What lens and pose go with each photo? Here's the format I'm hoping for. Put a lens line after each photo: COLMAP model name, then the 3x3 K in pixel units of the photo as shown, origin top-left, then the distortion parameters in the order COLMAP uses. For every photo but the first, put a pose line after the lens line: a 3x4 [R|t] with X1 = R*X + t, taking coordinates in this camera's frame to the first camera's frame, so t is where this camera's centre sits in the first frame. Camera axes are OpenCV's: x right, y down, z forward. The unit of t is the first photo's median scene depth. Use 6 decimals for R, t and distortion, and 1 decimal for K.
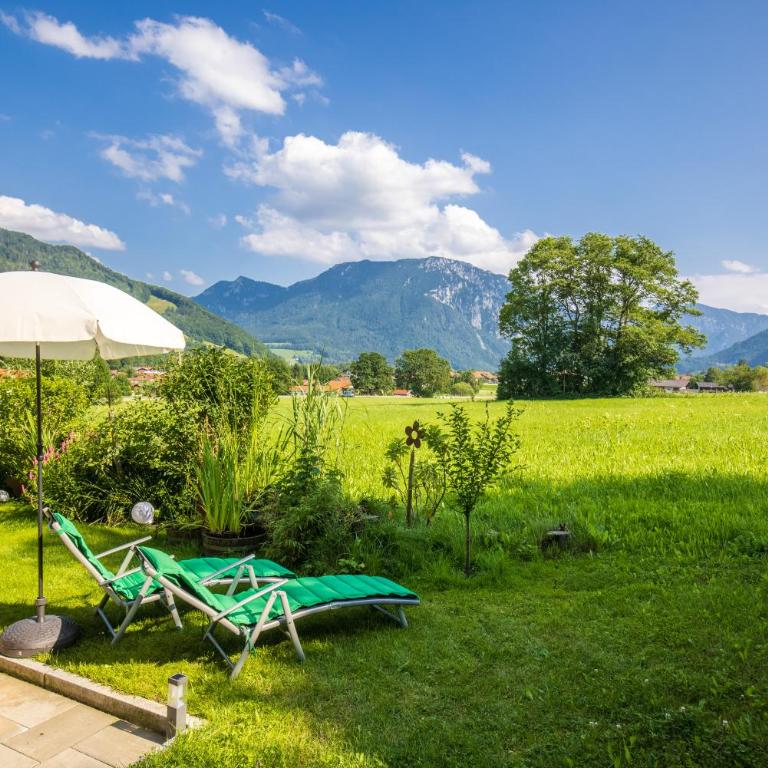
lens RADIAL K [[664.6, 0, 384.0], [0, 664.6, 384.0], [0, 0, 1]] dist [-0.011680, 0.005319]
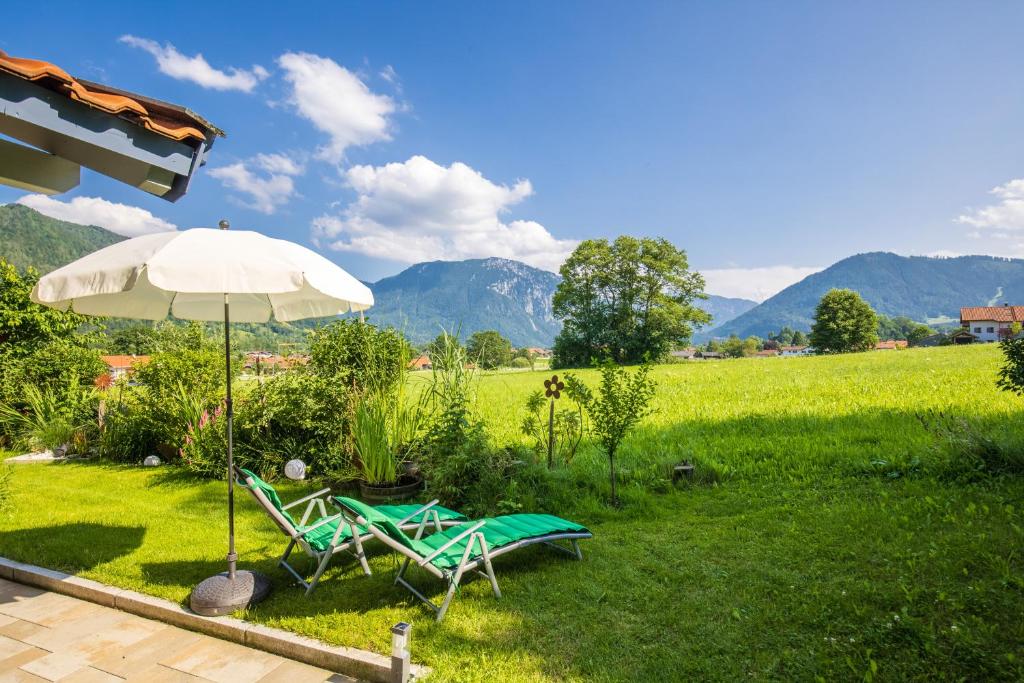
lens RADIAL K [[536.2, 0, 512.0], [0, 536.2, 341.5], [0, 0, 1]] dist [-0.015659, -0.000237]
pose [[0.994156, -0.023465, 0.105371, -0.117646], [0.027033, 0.999104, -0.032561, 0.026155], [-0.104512, 0.035219, 0.993900, 0.094675]]
